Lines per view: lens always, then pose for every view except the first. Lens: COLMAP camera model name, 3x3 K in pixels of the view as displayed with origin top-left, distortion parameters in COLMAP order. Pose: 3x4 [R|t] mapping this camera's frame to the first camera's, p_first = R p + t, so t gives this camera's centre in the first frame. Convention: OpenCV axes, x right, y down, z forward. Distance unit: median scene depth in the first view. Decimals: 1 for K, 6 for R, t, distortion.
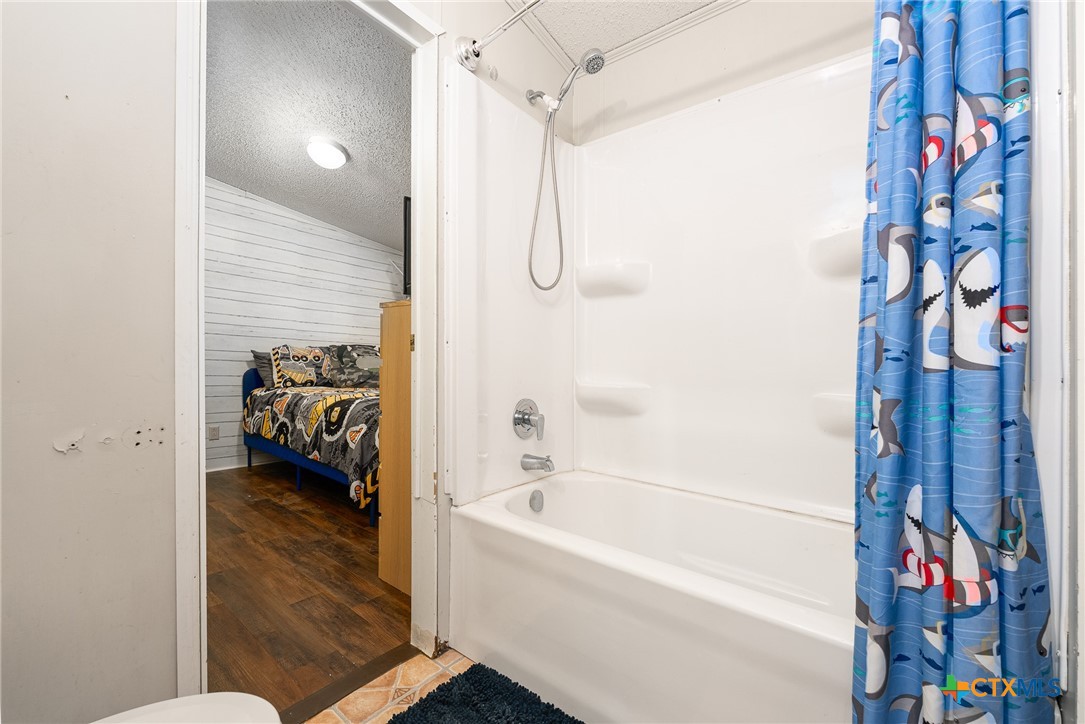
lens RADIAL K [[431.3, 0, 539.4], [0, 431.3, 358.0], [0, 0, 1]] dist [0.001542, 0.000075]
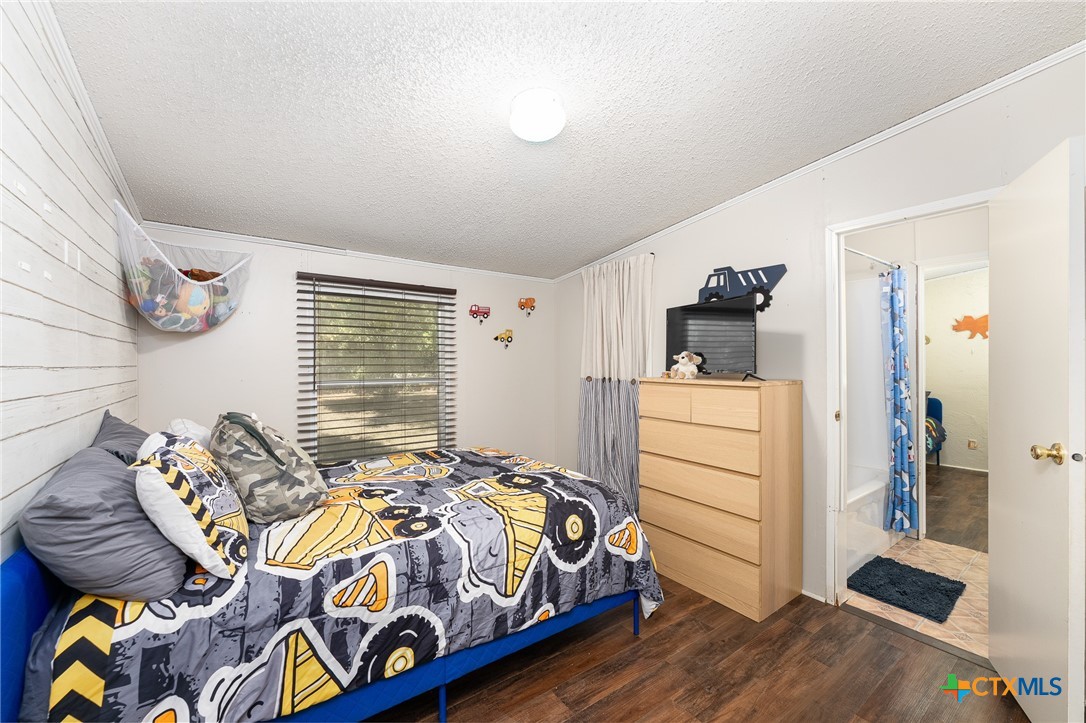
lens RADIAL K [[431.7, 0, 539.6], [0, 431.7, 361.8], [0, 0, 1]] dist [0.001542, 0.000075]
pose [[0.281028, -0.018690, 0.959518, -0.980259], [0.007812, 0.999822, 0.017187, -0.118900], [-0.959668, 0.002665, 0.281124, 0.754303]]
